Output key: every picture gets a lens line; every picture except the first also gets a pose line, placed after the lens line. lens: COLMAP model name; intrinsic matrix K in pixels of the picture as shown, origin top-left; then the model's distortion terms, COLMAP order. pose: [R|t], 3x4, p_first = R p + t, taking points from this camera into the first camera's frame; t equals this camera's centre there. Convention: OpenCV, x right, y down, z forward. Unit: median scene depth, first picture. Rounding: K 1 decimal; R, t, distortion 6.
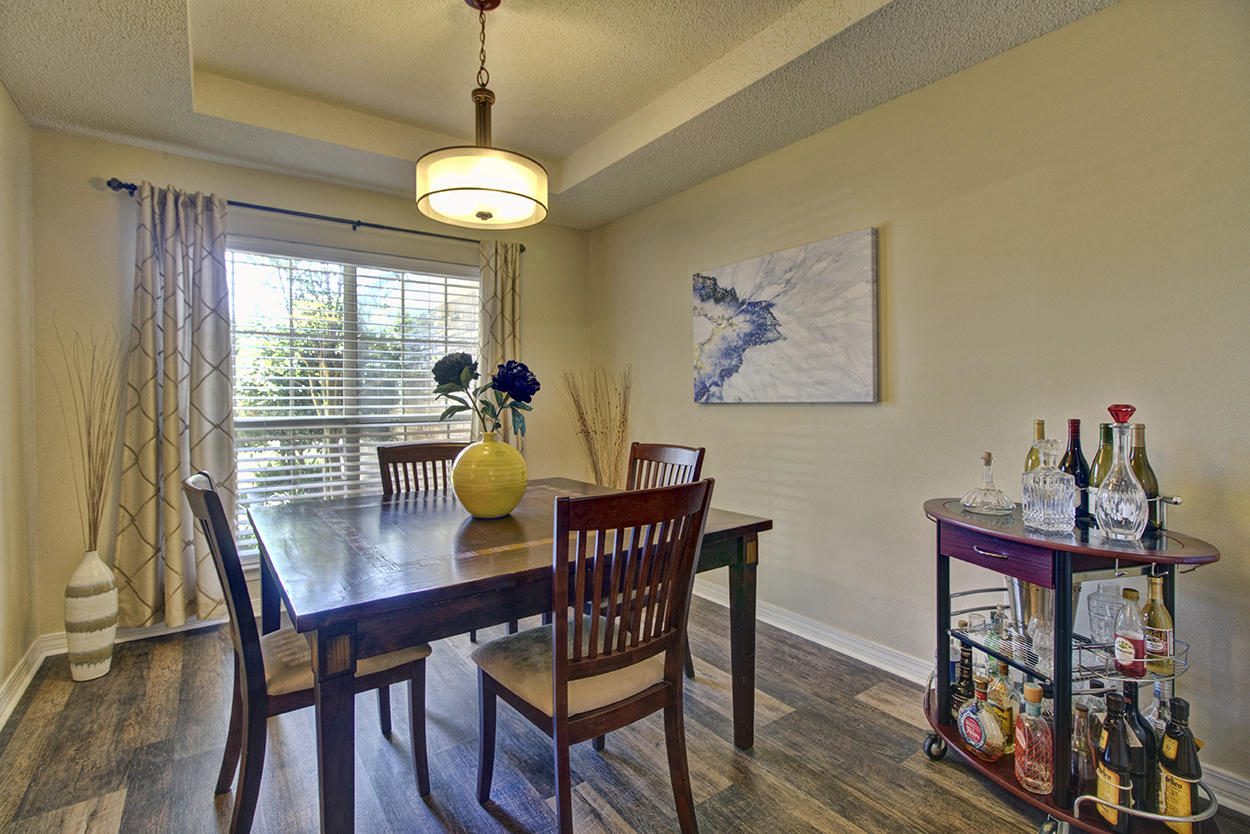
lens RADIAL K [[587.1, 0, 627.5], [0, 587.1, 394.8], [0, 0, 1]] dist [0.012086, -0.003282]
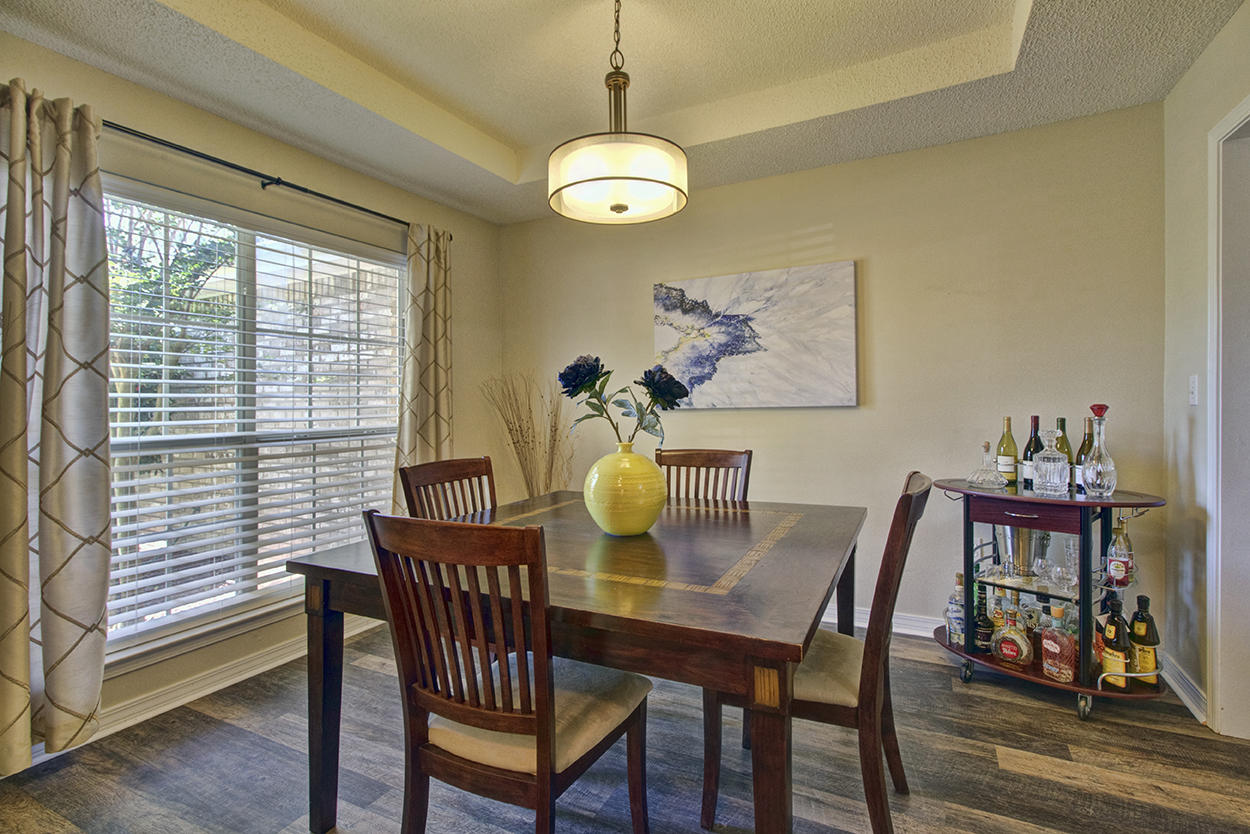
lens RADIAL K [[587.1, 0, 650.9], [0, 587.1, 399.3], [0, 0, 1]] dist [0.012086, -0.003282]
pose [[0.888382, -0.005525, 0.459071, -0.437063], [0.007948, 0.999963, -0.003347, 0.000062], [-0.459035, 0.006622, 0.888393, 0.108100]]
